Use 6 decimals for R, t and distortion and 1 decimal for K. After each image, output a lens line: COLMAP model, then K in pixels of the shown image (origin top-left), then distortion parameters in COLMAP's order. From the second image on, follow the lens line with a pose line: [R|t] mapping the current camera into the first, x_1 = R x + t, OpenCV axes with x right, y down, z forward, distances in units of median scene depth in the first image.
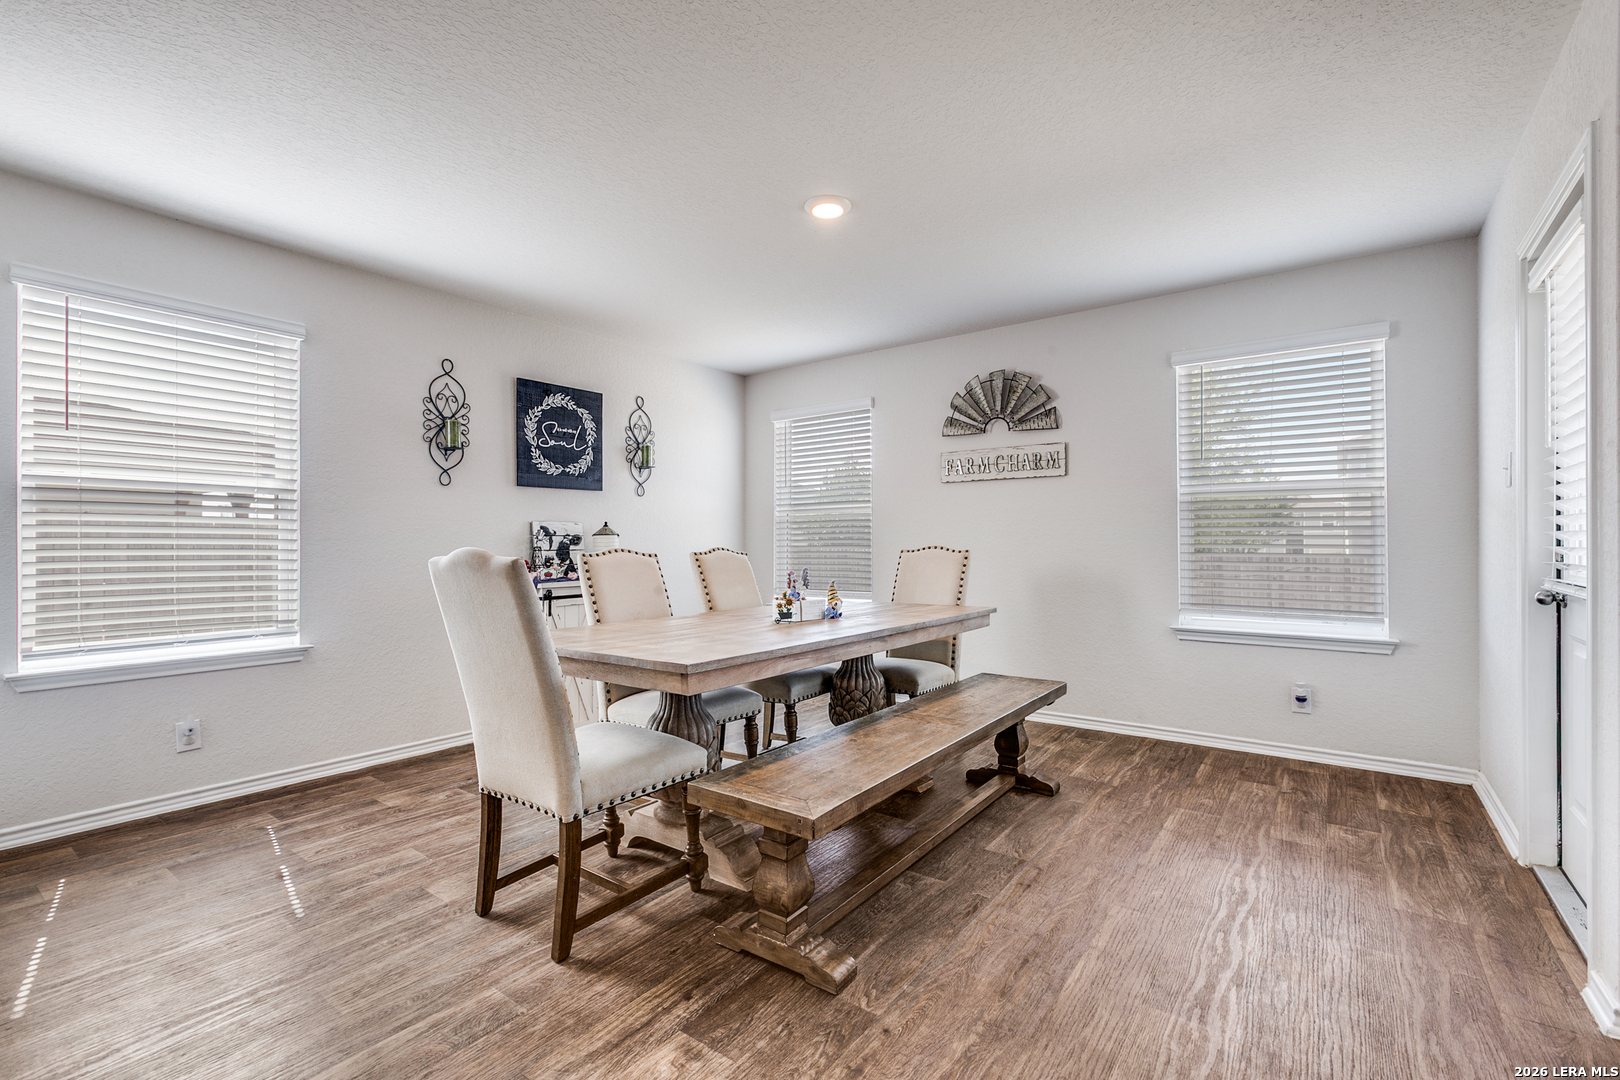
lens RADIAL K [[723.1, 0, 802.6], [0, 723.1, 545.9], [0, 0, 1]] dist [-0.000417, 0.001212]
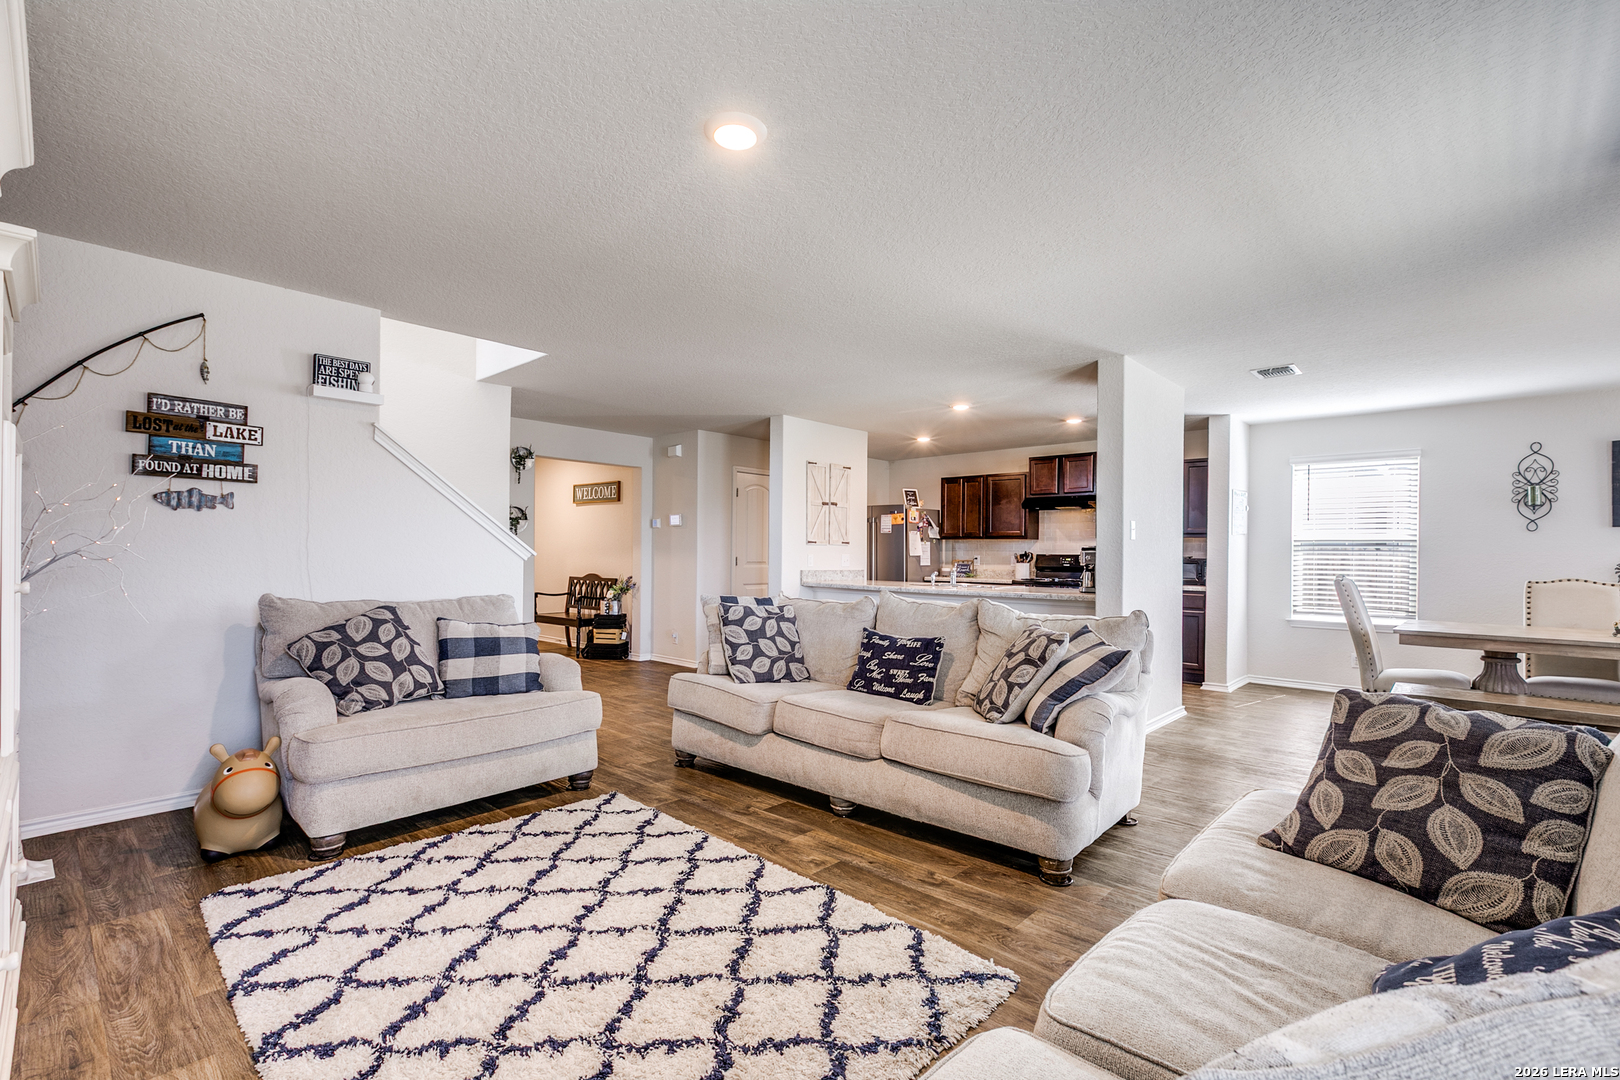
lens RADIAL K [[723.1, 0, 804.9], [0, 723.1, 554.8], [0, 0, 1]] dist [-0.000417, 0.001212]
pose [[-0.124606, 0.003983, -0.992198, 1.004284], [-0.013970, 0.999886, 0.005769, -0.022640], [0.992108, 0.014580, -0.124536, -0.225909]]
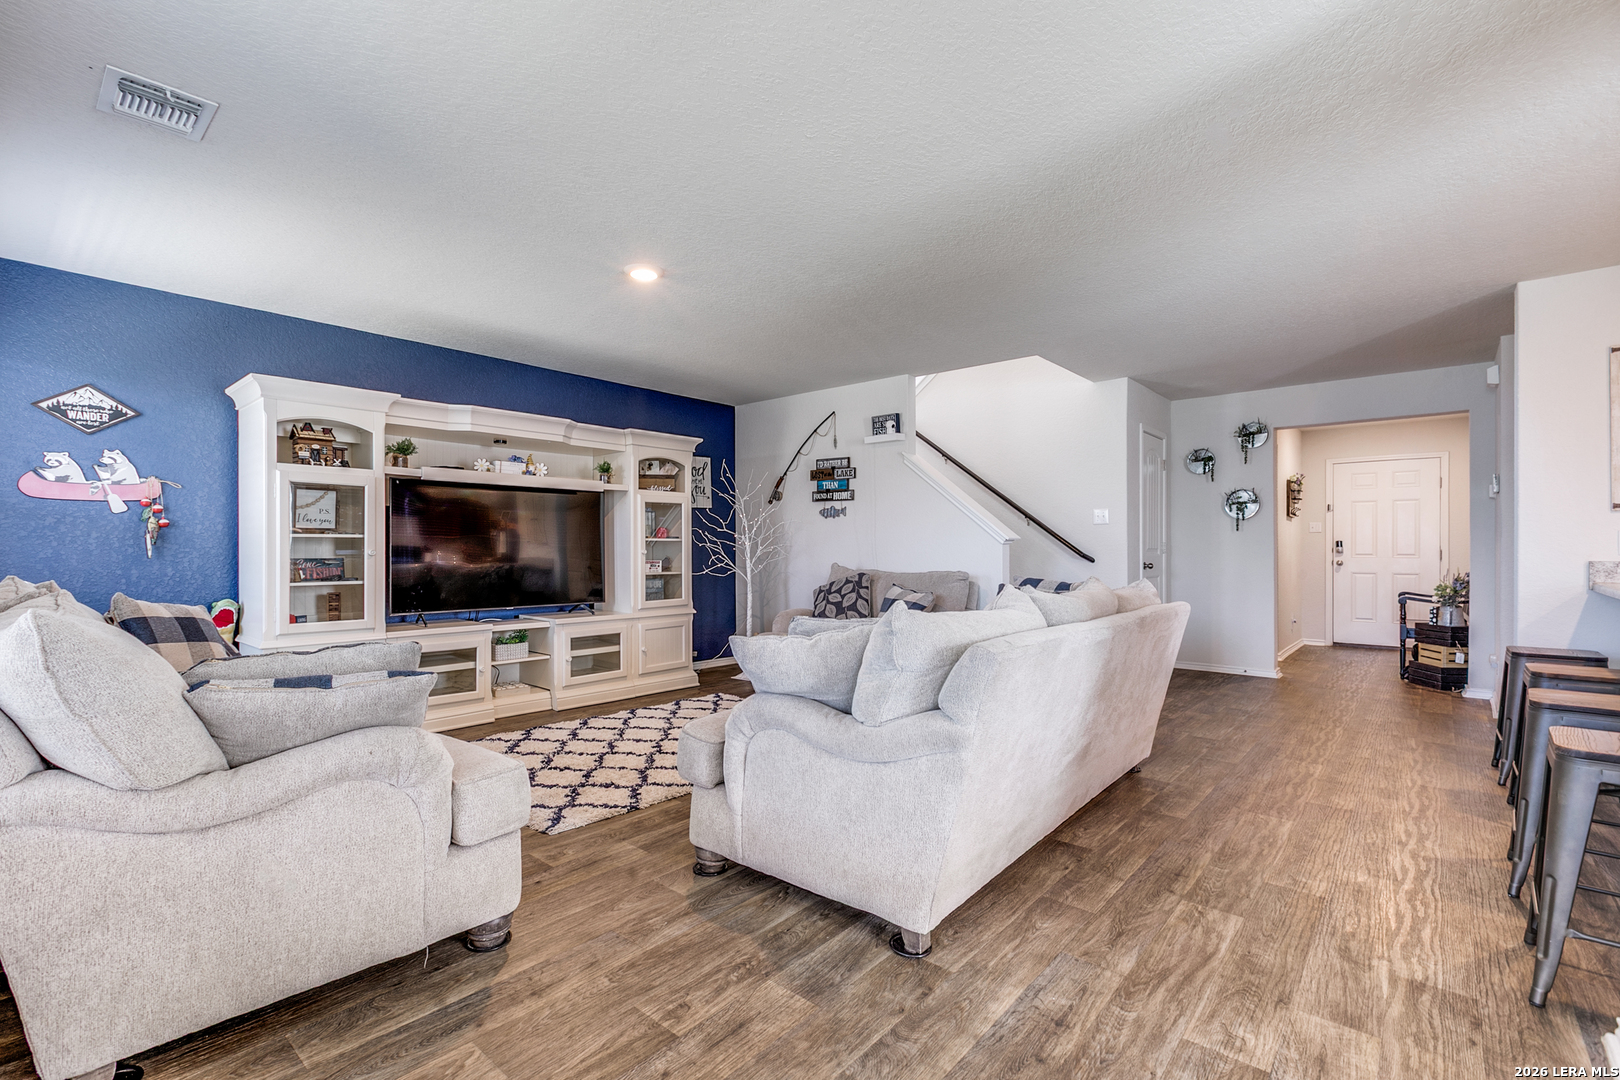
lens RADIAL K [[723.1, 0, 809.8], [0, 723.1, 546.4], [0, 0, 1]] dist [-0.000417, 0.001212]
pose [[-0.997064, 0.004353, 0.076449, 0.254093], [0.004152, 0.999987, -0.002795, 0.003734], [-0.076460, -0.002470, -0.997070, 0.465475]]
